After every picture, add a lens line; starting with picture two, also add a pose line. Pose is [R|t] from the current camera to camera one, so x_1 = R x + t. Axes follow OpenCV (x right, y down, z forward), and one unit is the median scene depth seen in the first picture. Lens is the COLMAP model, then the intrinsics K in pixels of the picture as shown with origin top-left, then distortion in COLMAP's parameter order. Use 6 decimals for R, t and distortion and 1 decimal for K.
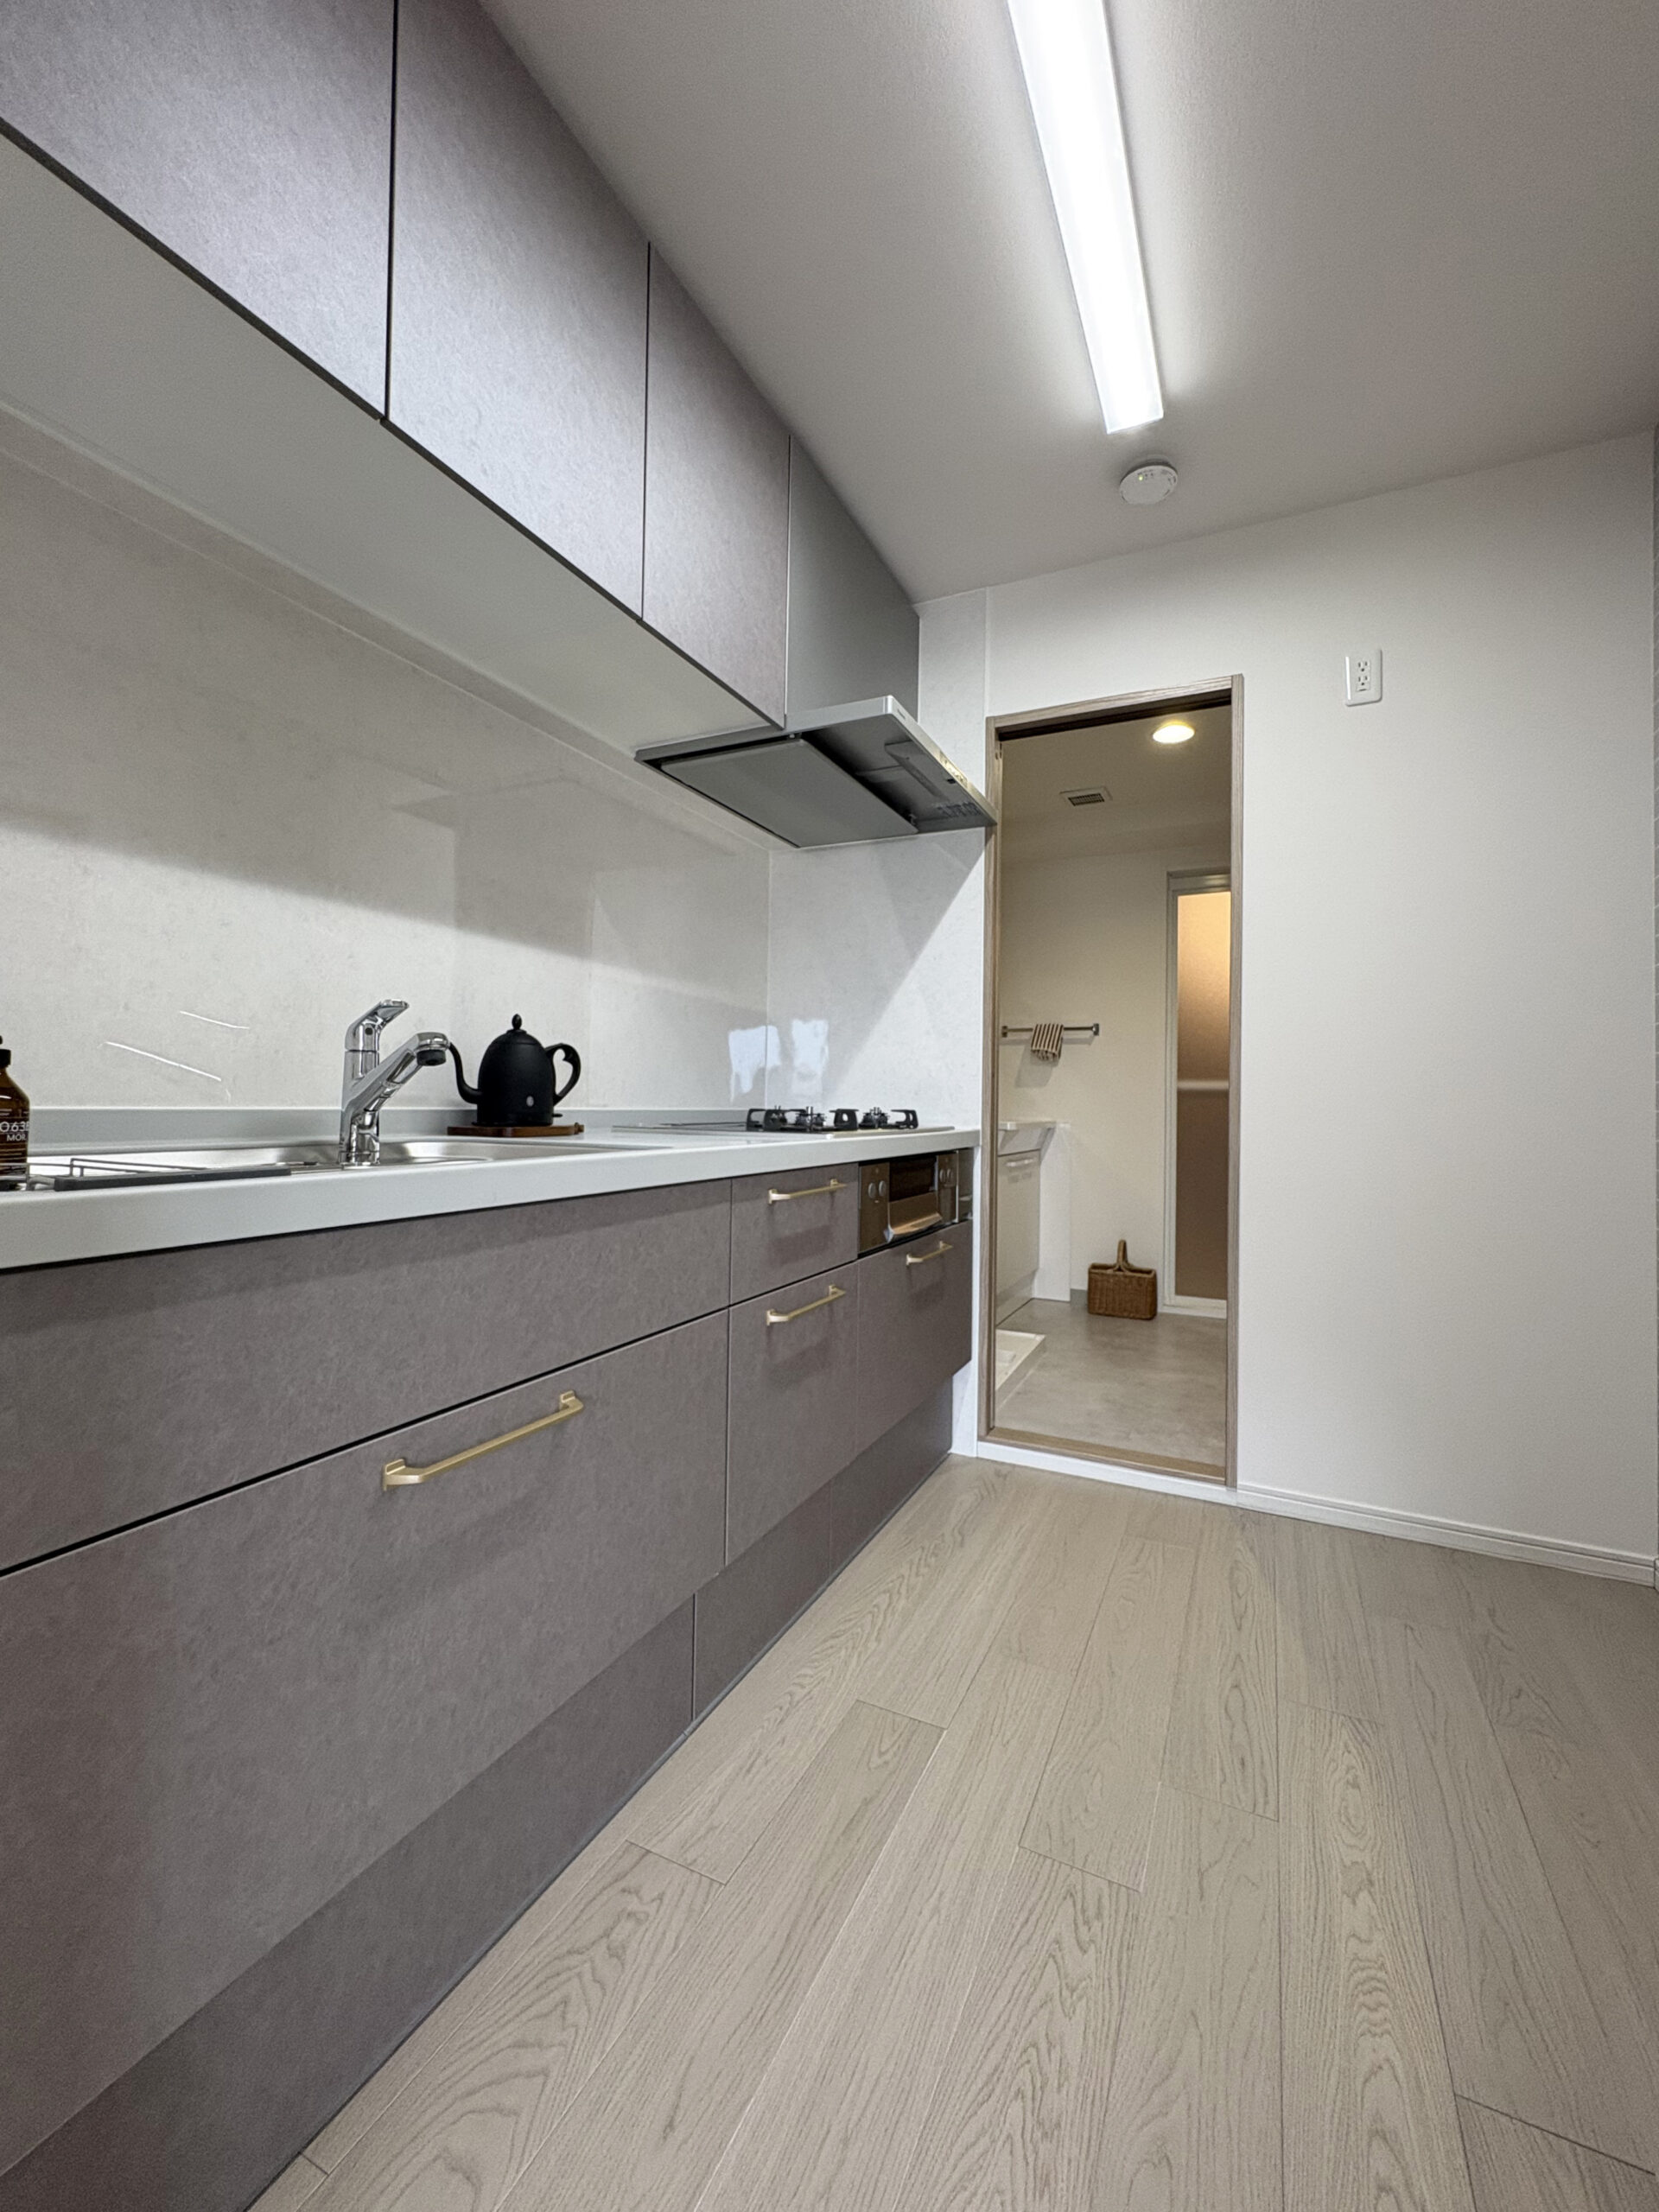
lens RADIAL K [[910.5, 0, 835.9], [0, 910.5, 1092.9], [0, 0, 1]] dist [-0.001057, 0.000367]
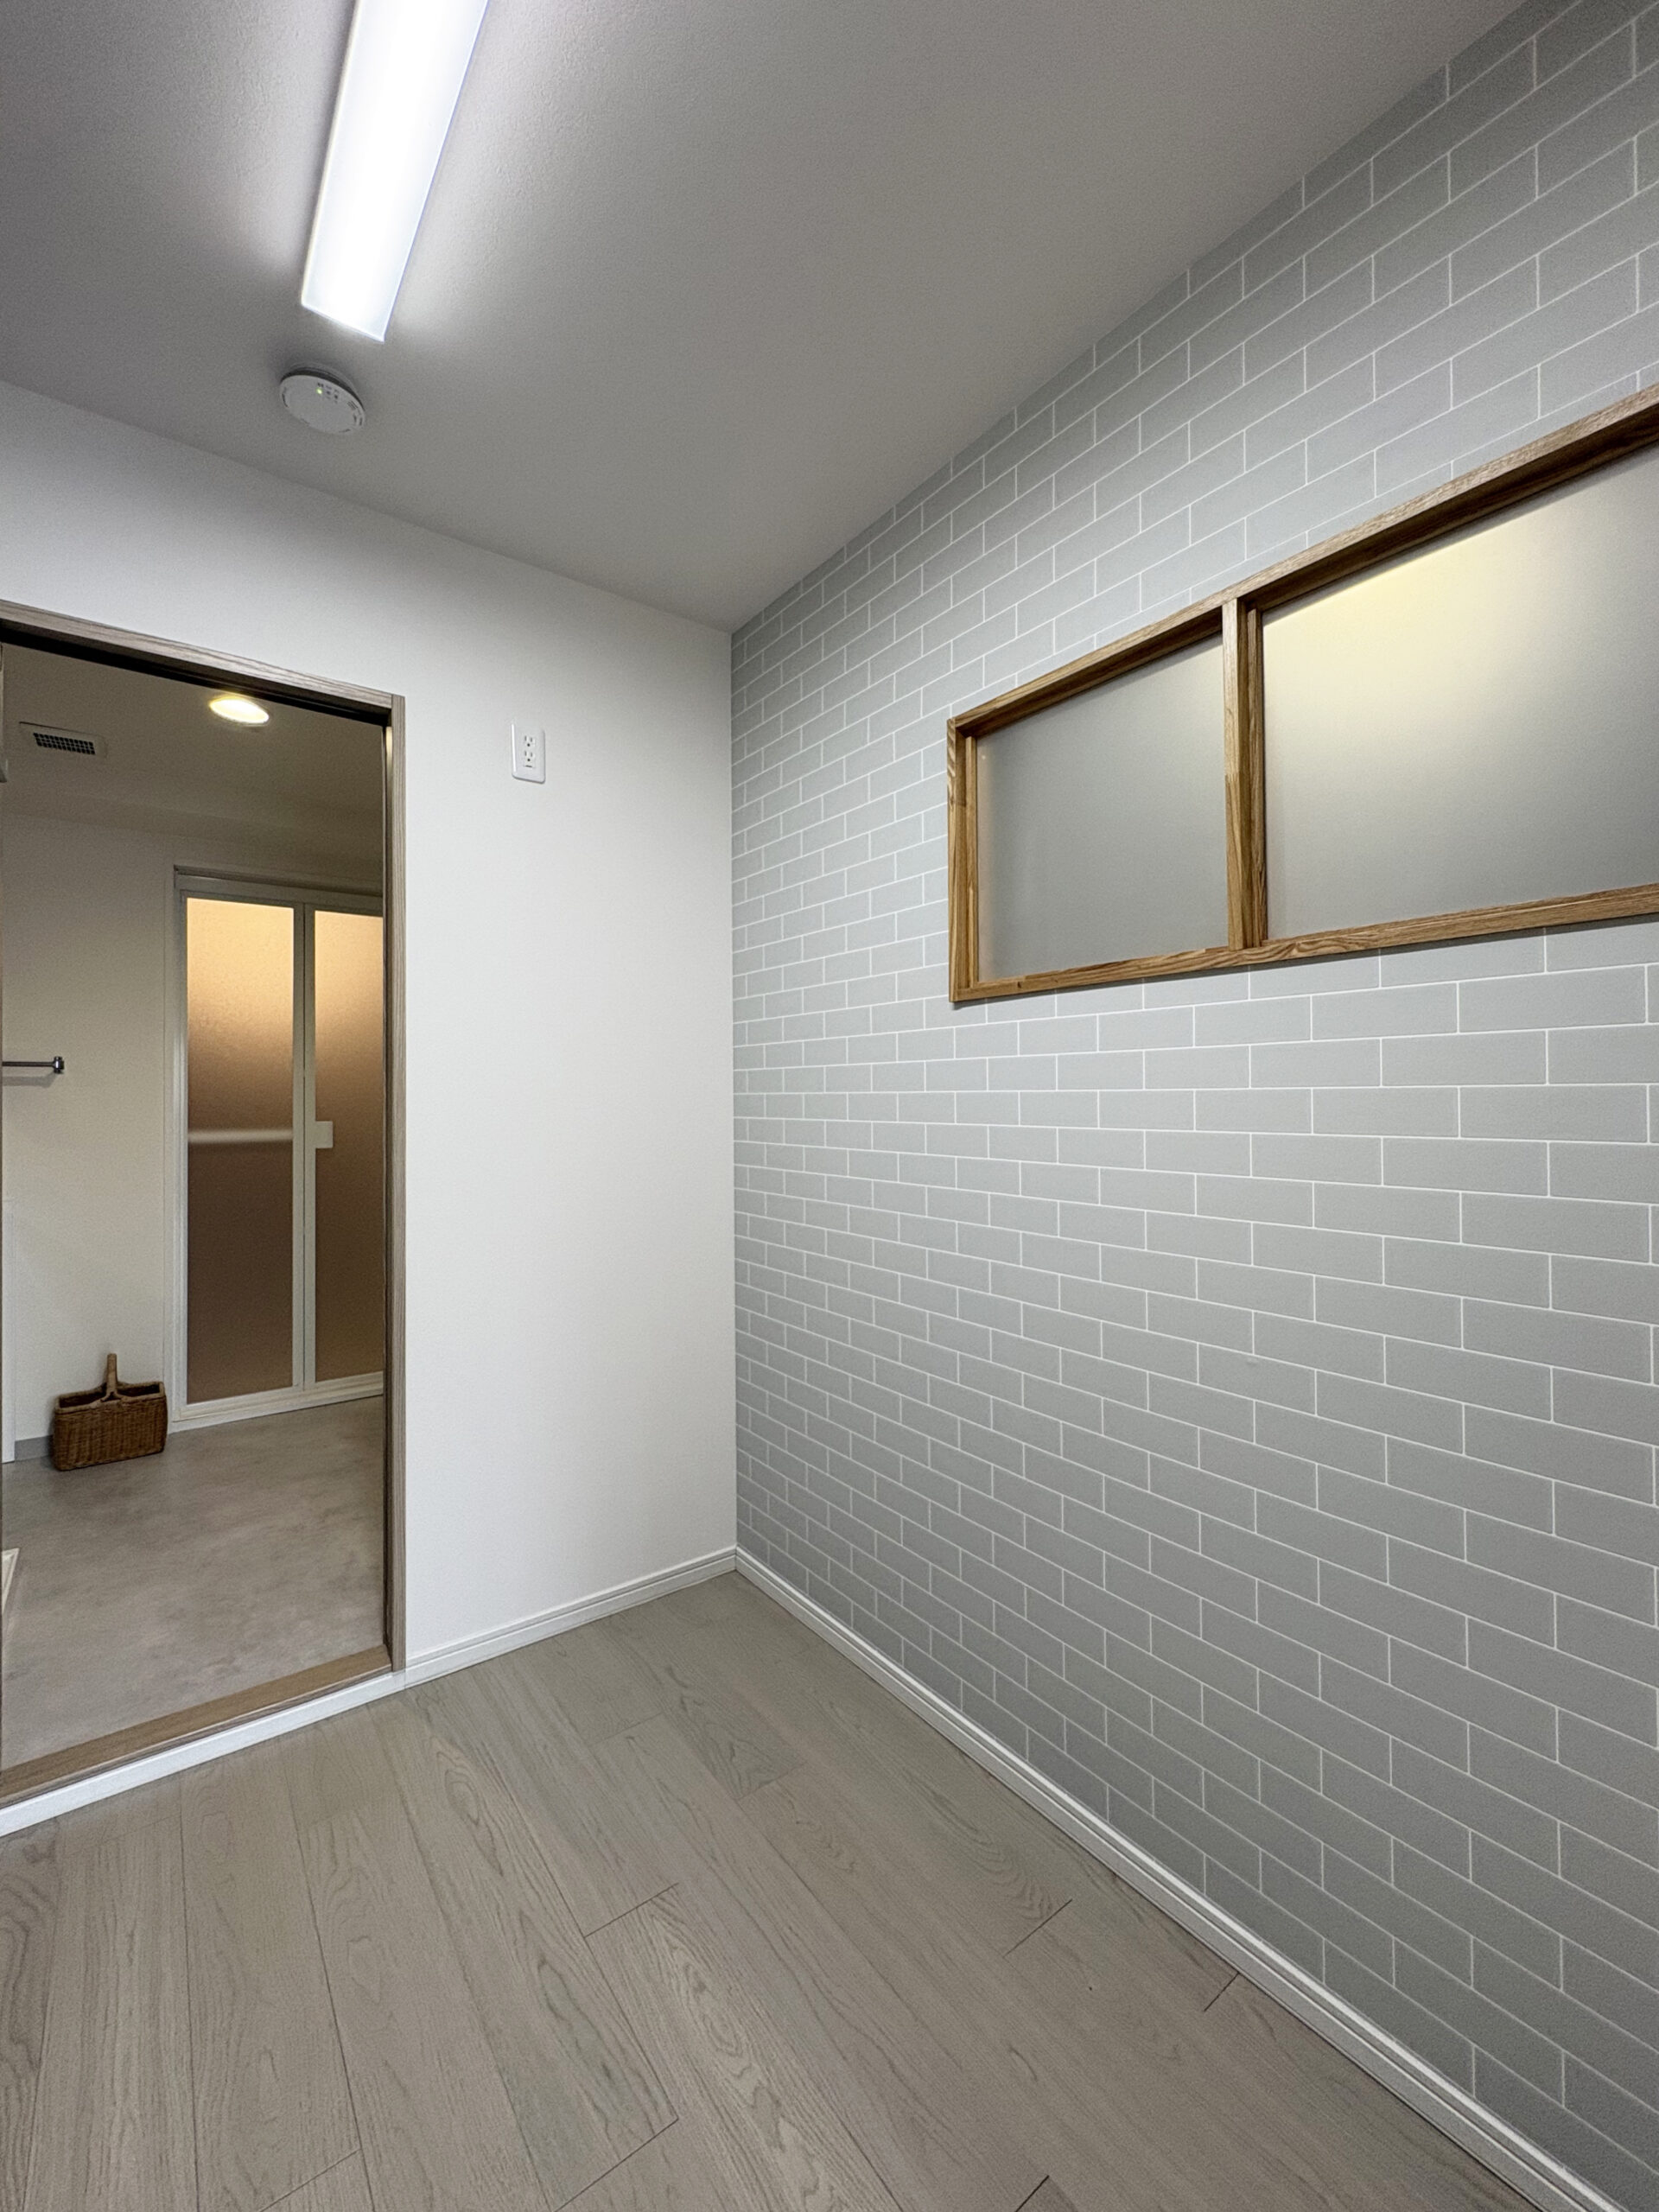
lens RADIAL K [[910.5, 0, 835.9], [0, 910.5, 1092.9], [0, 0, 1]] dist [-0.001057, 0.000367]
pose [[0.462794, -0.016560, 0.886311, -0.103531], [0.001640, 0.999840, 0.017825, -0.102850], [-0.886465, -0.006796, 0.462747, 0.238052]]
